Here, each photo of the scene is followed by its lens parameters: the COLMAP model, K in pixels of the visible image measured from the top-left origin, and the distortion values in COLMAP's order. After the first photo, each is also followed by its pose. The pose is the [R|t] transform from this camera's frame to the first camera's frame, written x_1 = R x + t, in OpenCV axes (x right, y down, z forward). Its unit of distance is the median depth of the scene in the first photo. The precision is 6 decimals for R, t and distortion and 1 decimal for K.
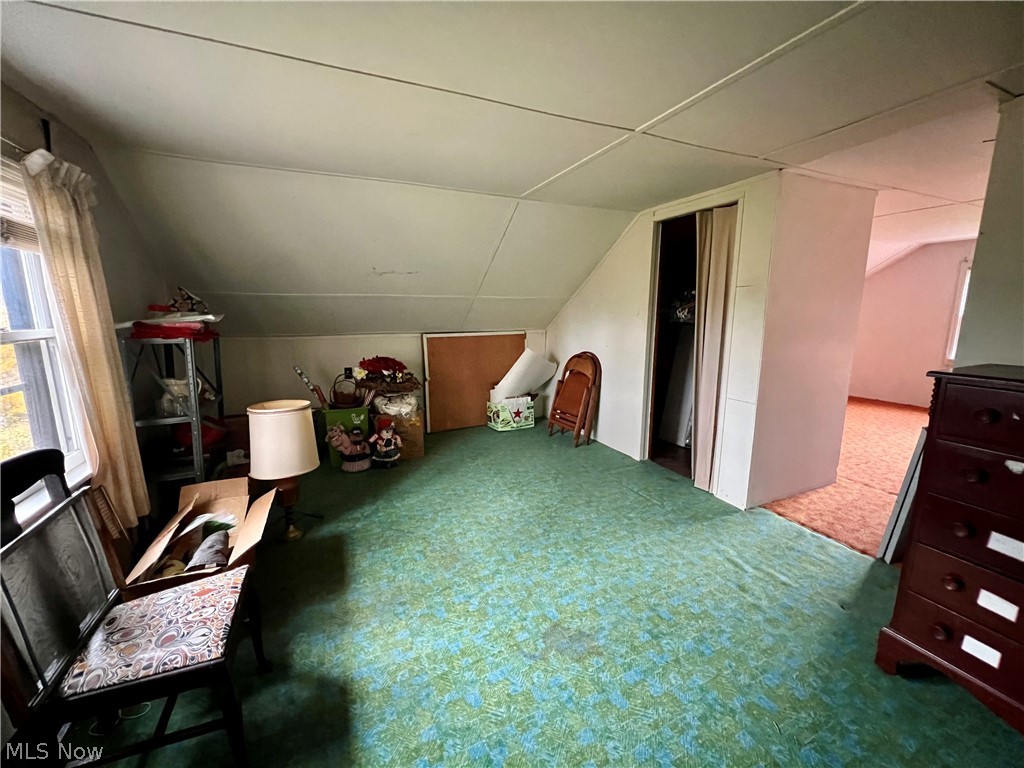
lens RADIAL K [[412.1, 0, 510.2], [0, 412.1, 386.0], [0, 0, 1]] dist [-0.007098, 0.001844]
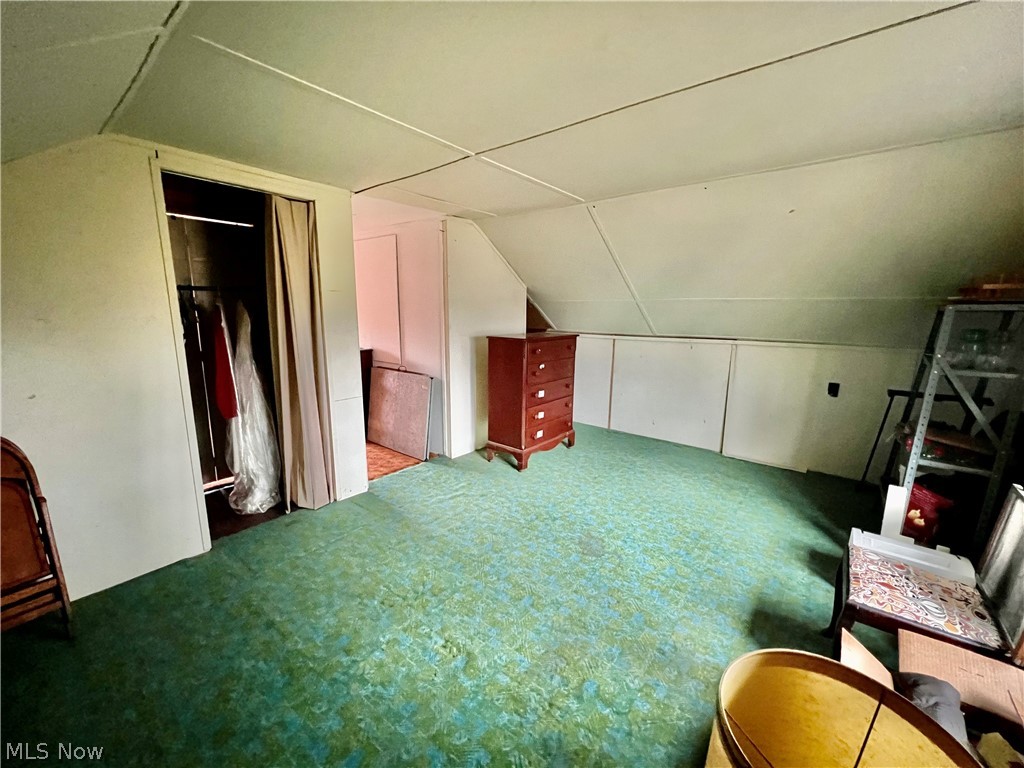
lens RADIAL K [[409.8, 0, 510.9], [0, 409.8, 385.6], [0, 0, 1]] dist [0.000138, 0.000049]
pose [[-0.454033, -0.168220, 0.874960, -0.711393], [0.154634, 0.952235, 0.263319, -0.270714], [-0.877463, 0.254854, -0.406334, 1.343195]]
